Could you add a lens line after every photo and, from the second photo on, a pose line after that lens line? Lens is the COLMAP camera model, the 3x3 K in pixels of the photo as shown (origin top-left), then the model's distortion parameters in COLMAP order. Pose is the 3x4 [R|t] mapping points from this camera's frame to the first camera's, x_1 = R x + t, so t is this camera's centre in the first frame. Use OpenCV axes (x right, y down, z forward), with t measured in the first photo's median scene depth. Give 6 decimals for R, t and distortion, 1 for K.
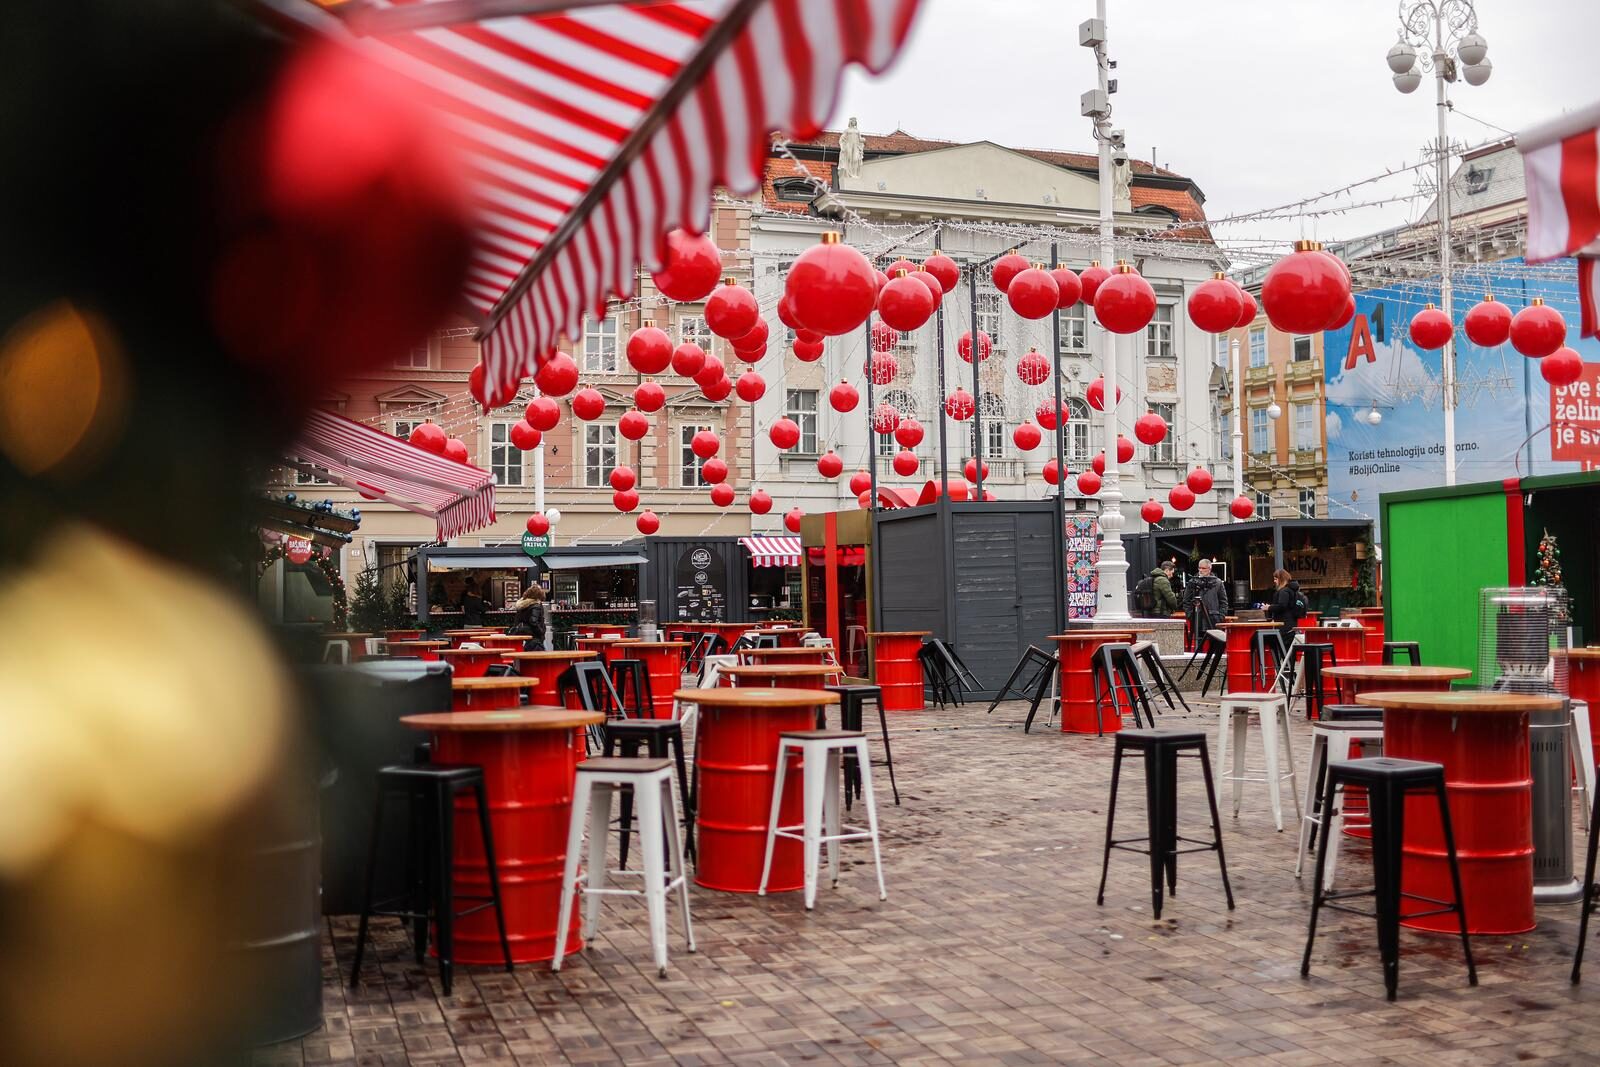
lens RADIAL K [[1603.5, 0, 800.0], [0, 1603.5, 533.5], [0, 0, 1]] dist [-0.114097, -0.000605]
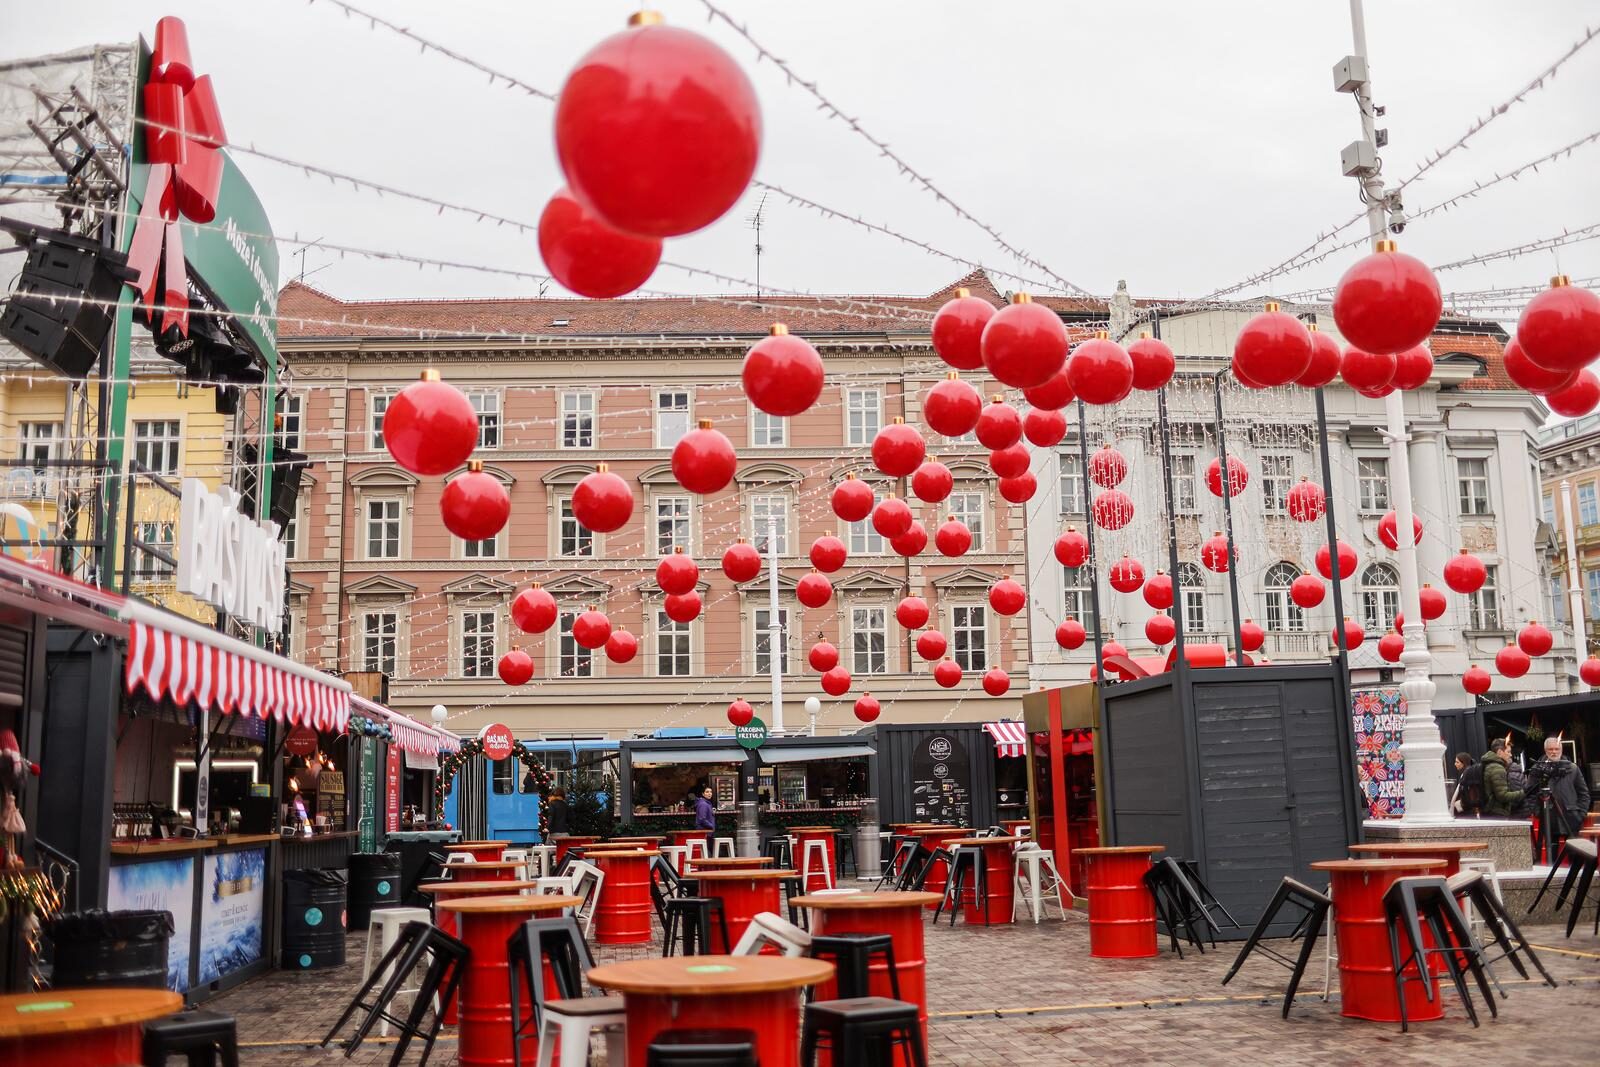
lens RADIAL K [[1561.6, 0, 798.5], [0, 1561.6, 504.1], [0, 0, 1]] dist [-0.105499, 0.129300]
pose [[0.980308, -0.044220, -0.192457, 0.035368], [0.017024, 0.989901, -0.140732, 0.001930], [0.196737, 0.134685, 0.971161, 0.151497]]
